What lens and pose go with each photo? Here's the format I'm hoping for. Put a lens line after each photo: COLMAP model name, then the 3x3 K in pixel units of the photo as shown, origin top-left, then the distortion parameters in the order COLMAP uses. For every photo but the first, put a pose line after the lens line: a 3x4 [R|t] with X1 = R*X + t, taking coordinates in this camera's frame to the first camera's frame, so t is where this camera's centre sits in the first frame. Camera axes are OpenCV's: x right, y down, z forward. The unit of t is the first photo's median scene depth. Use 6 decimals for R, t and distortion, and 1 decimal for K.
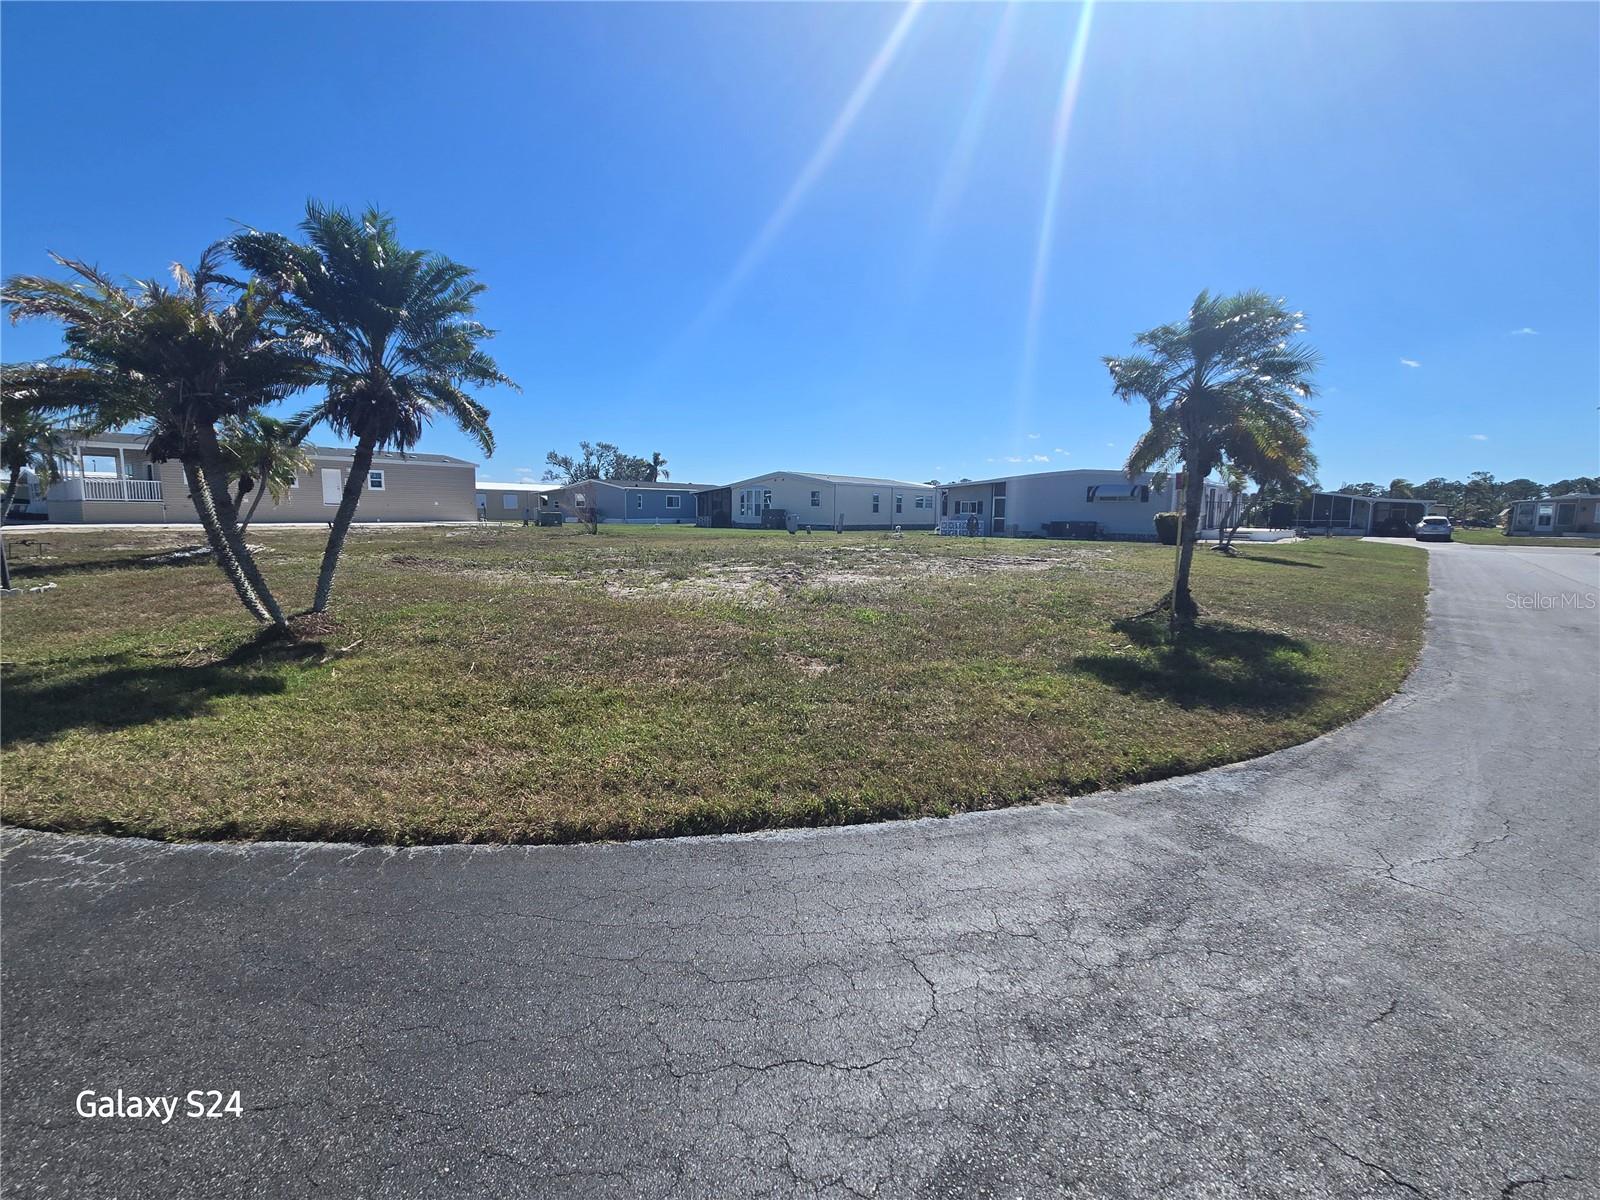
lens RADIAL K [[649.8, 0, 795.6], [0, 649.8, 602.2], [0, 0, 1]] dist [-0.001697, 0.000531]
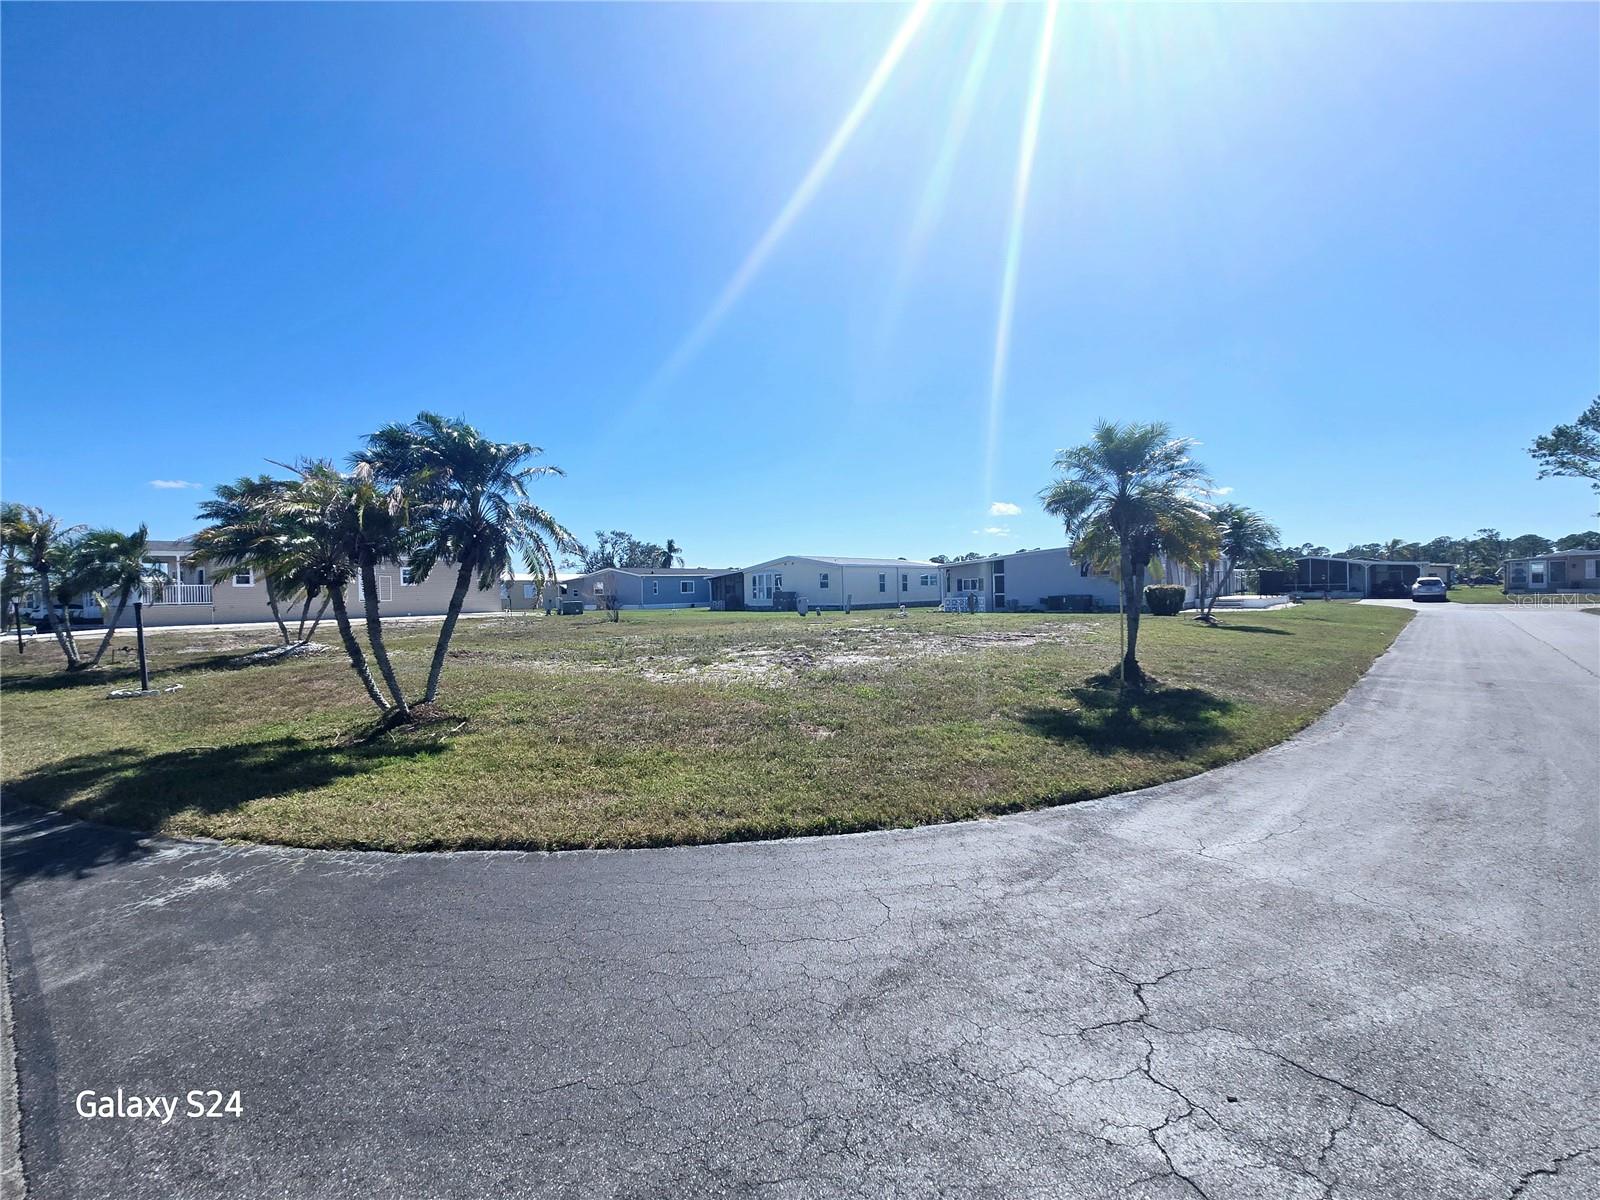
lens RADIAL K [[649.8, 0, 792.3], [0, 649.8, 585.2], [0, 0, 1]] dist [-0.001697, 0.000531]
pose [[0.999224, -0.033560, -0.020629, 0.007418], [0.030190, 0.988783, -0.146280, -0.001763], [0.025307, 0.145543, 0.989028, -0.279096]]
